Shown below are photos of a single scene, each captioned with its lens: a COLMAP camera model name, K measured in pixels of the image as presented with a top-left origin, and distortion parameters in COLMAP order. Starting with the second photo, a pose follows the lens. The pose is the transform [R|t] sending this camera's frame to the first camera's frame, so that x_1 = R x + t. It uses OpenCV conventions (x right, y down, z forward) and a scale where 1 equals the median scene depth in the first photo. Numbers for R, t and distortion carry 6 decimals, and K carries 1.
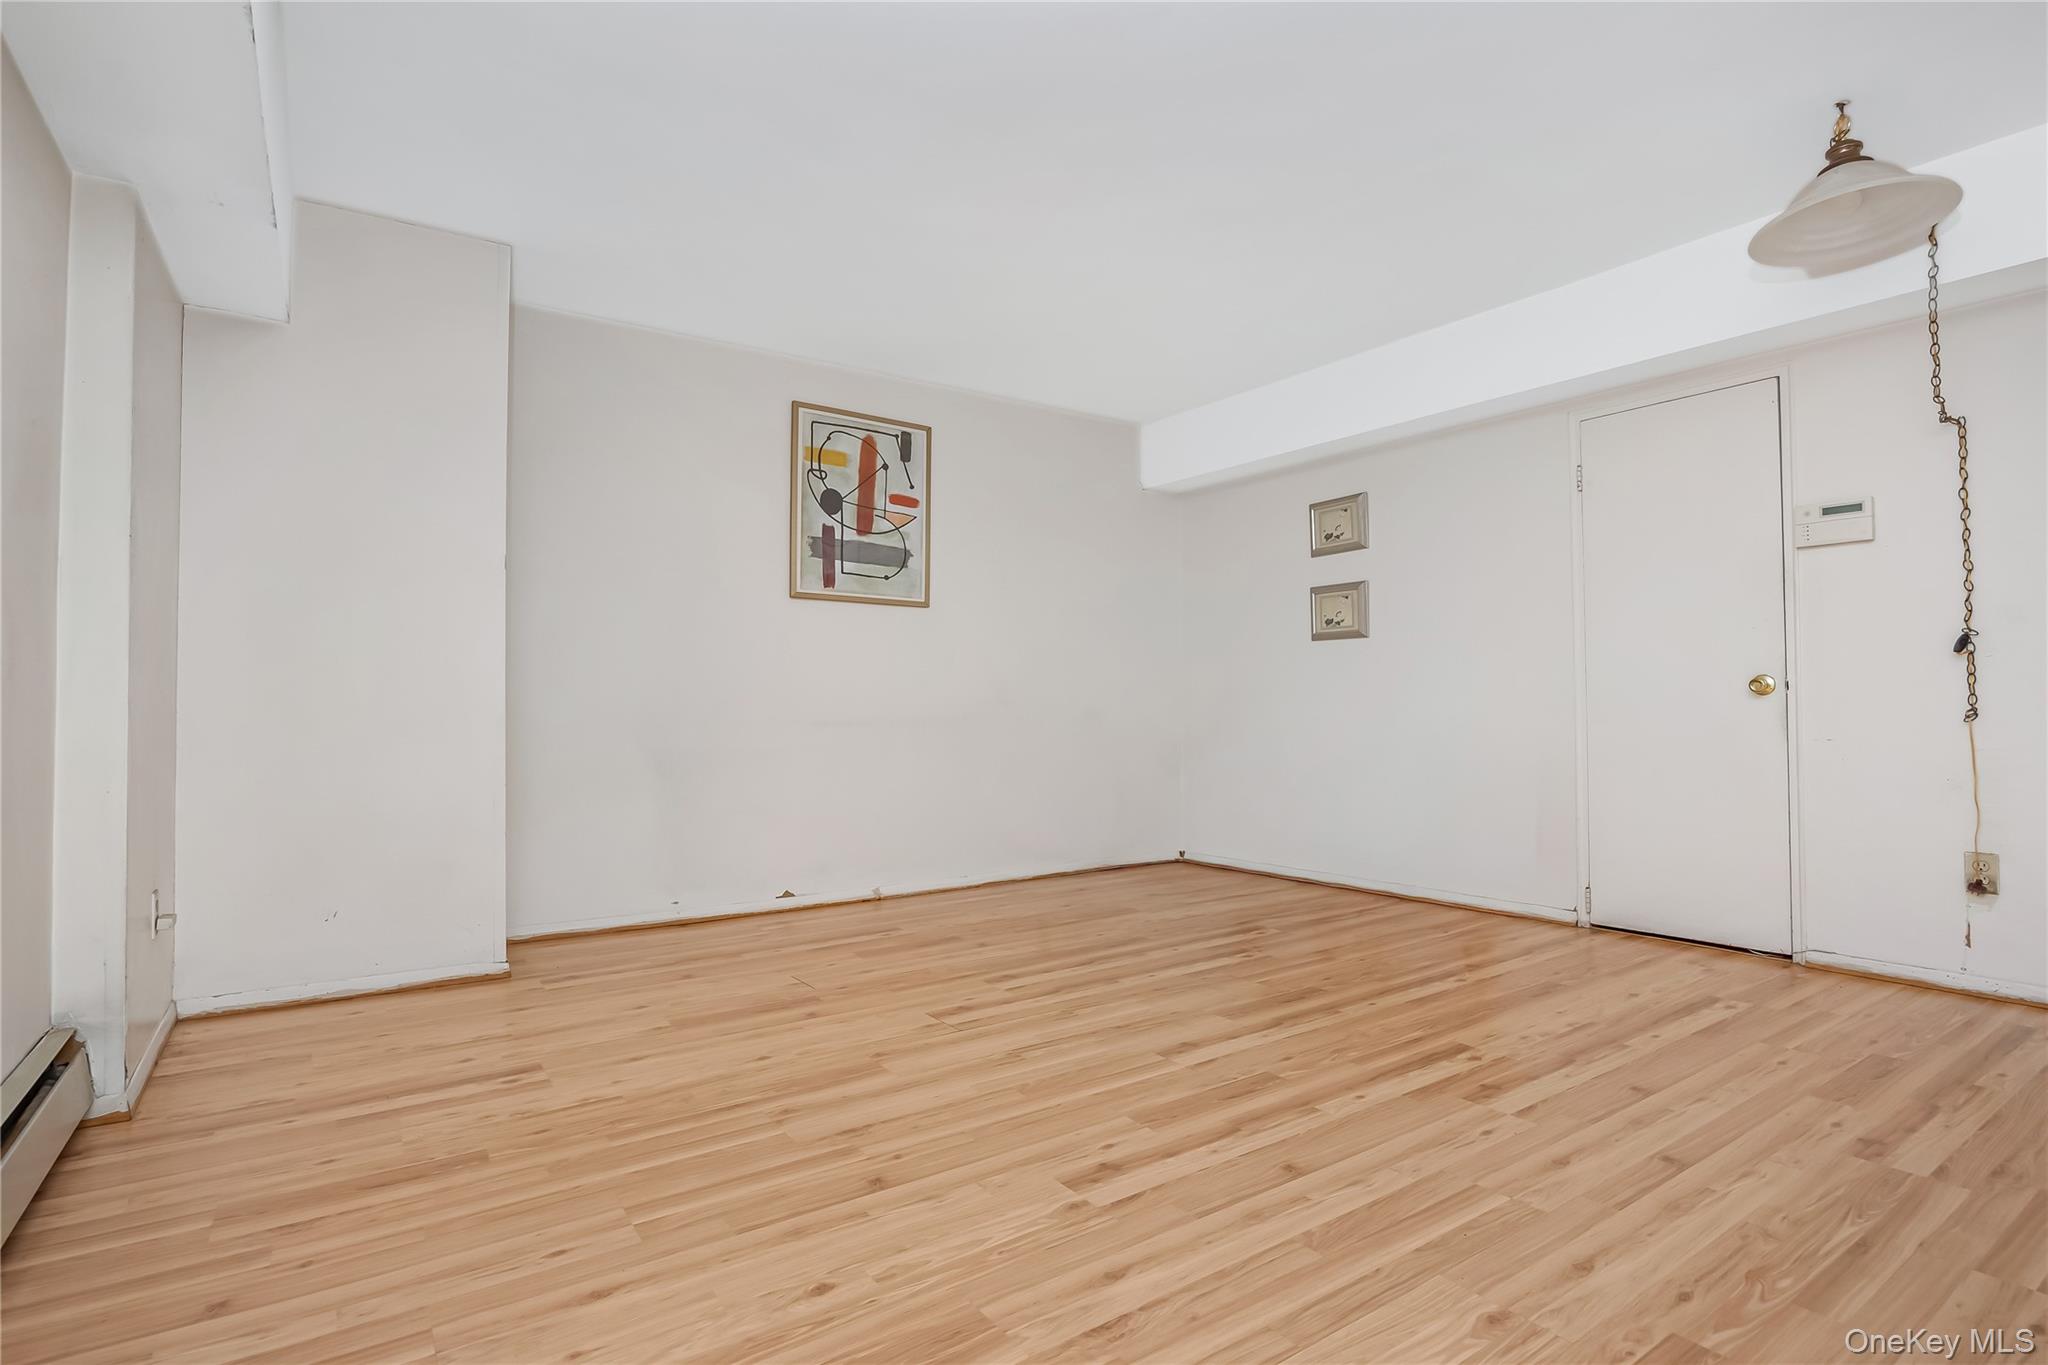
lens RADIAL K [[973.7, 0, 1024.9], [0, 973.7, 665.2], [0, 0, 1]] dist [-0.015510, 0.002191]
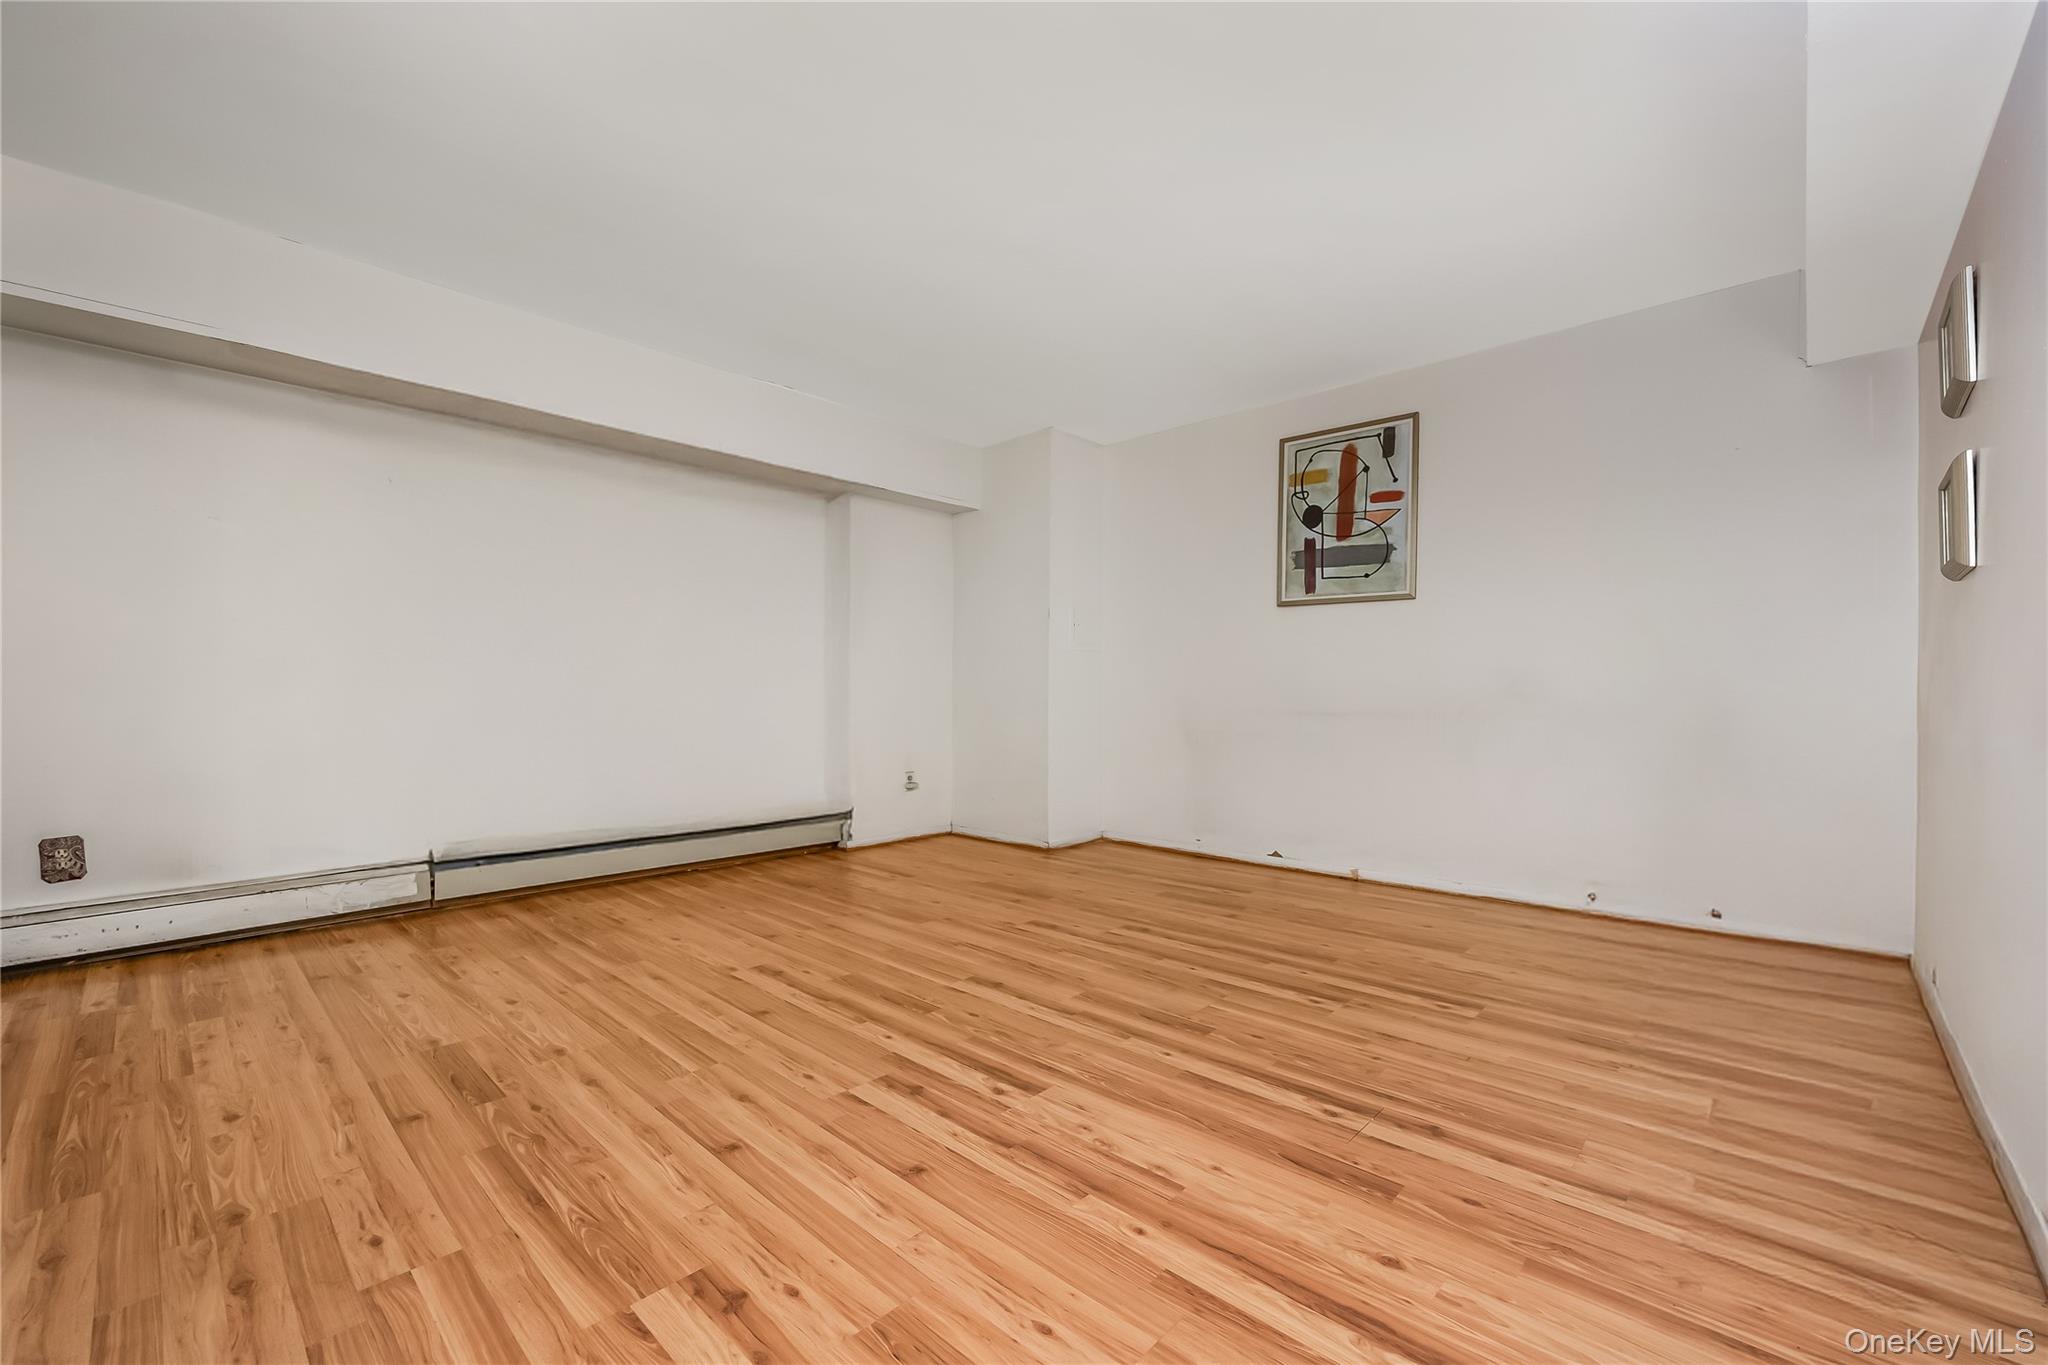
lens RADIAL K [[819.8, 0, 1026.3], [0, 819.8, 673.8], [0, 0, 1]] dist [0.000614, 0.000568]
pose [[0.231538, -0.020147, -0.972617, 1.078996], [0.036941, 0.999247, -0.011904, 0.021283], [0.972124, -0.033173, 0.232108, 0.754881]]
